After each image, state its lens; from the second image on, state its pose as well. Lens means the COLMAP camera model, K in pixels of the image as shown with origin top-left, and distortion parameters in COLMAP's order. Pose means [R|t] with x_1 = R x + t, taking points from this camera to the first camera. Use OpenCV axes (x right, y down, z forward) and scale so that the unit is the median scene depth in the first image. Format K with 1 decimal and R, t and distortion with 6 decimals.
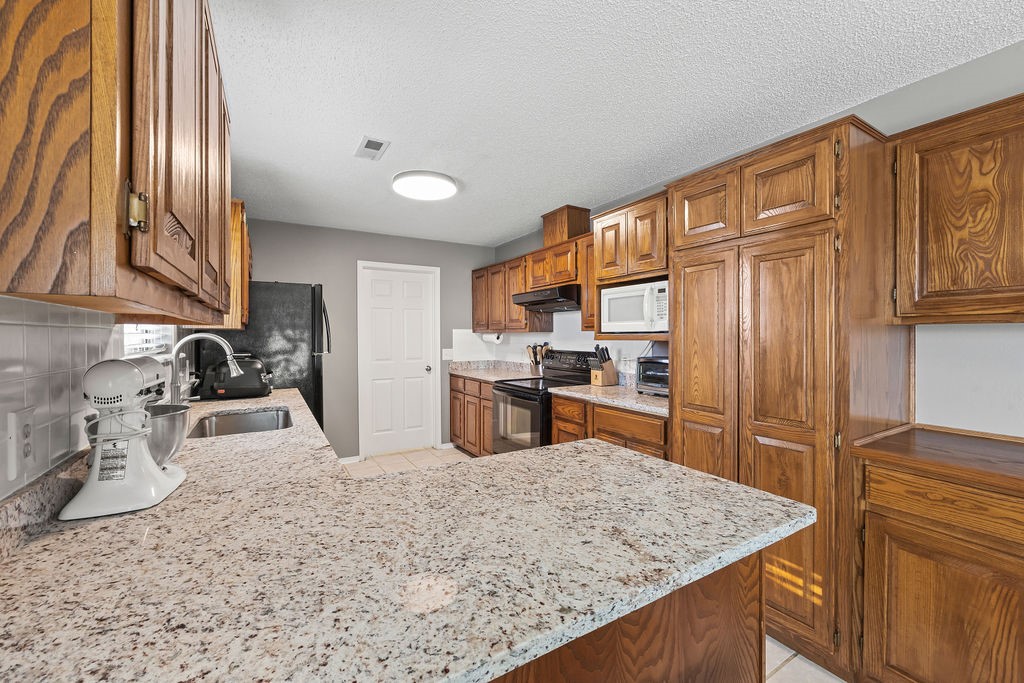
lens RADIAL K [[410.3, 0, 511.4], [0, 410.3, 339.2], [0, 0, 1]] dist [-0.004376, 0.000942]
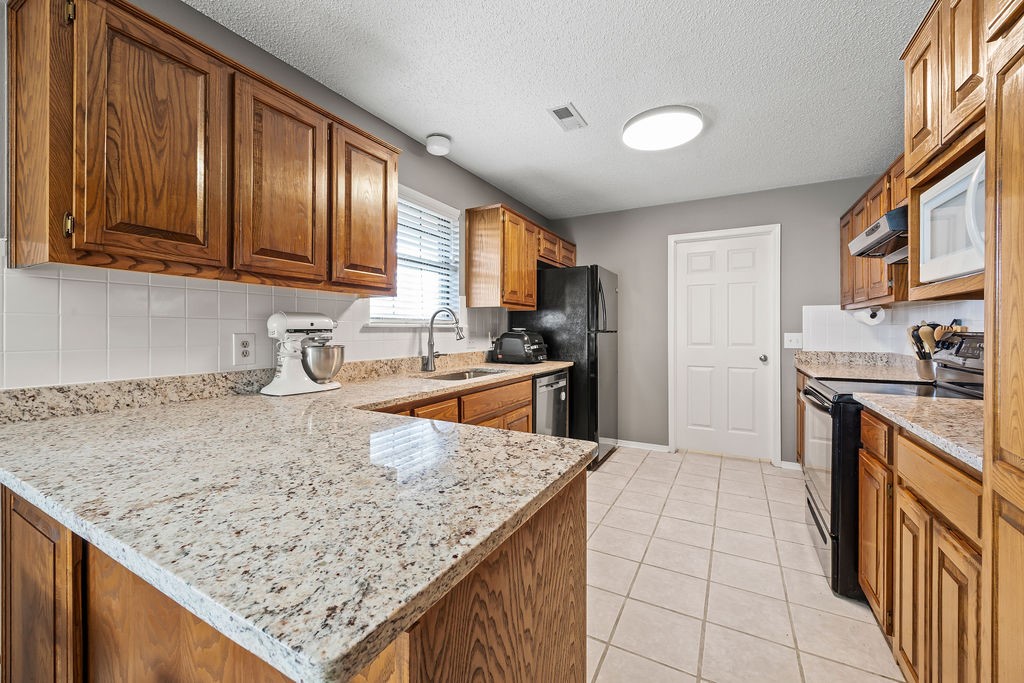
lens RADIAL K [[410.3, 0, 501.8], [0, 410.3, 335.0], [0, 0, 1]] dist [-0.004376, 0.000942]
pose [[0.499822, 0.013016, -0.866030, 0.737267], [-0.008692, 0.999912, 0.010011, 0.081728], [0.866085, 0.002524, 0.499891, 0.625589]]
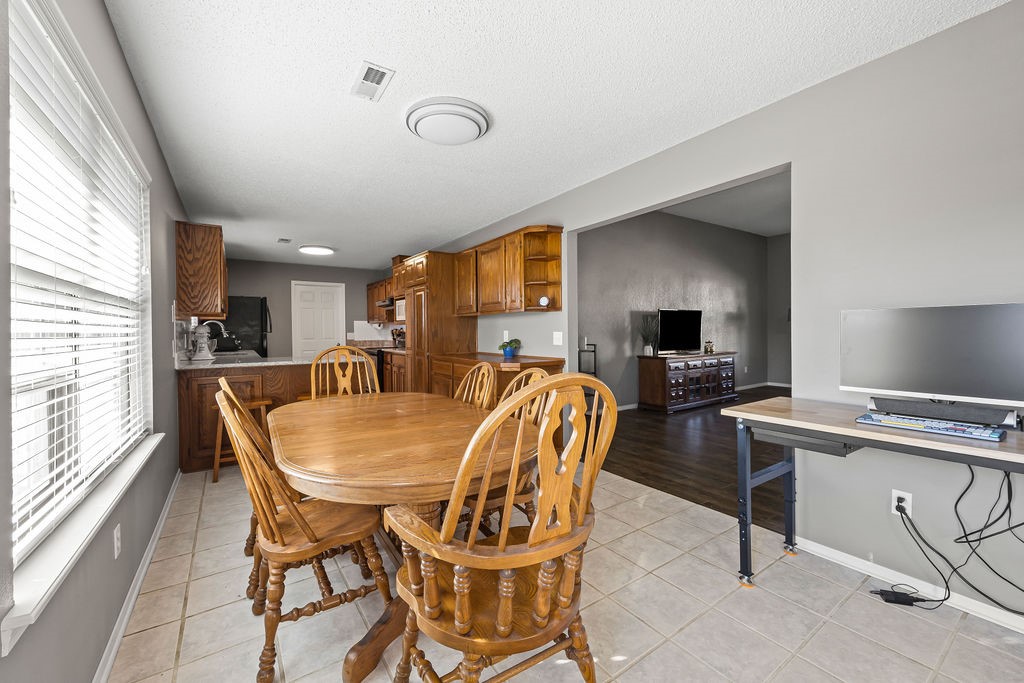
lens RADIAL K [[410.3, 0, 514.6], [0, 410.3, 333.5], [0, 0, 1]] dist [-0.004376, 0.000942]
pose [[0.997922, -0.006584, 0.064095, 1.340865], [0.006826, 0.999970, -0.003565, 0.124373], [-0.064070, 0.003995, 0.997937, -2.317969]]
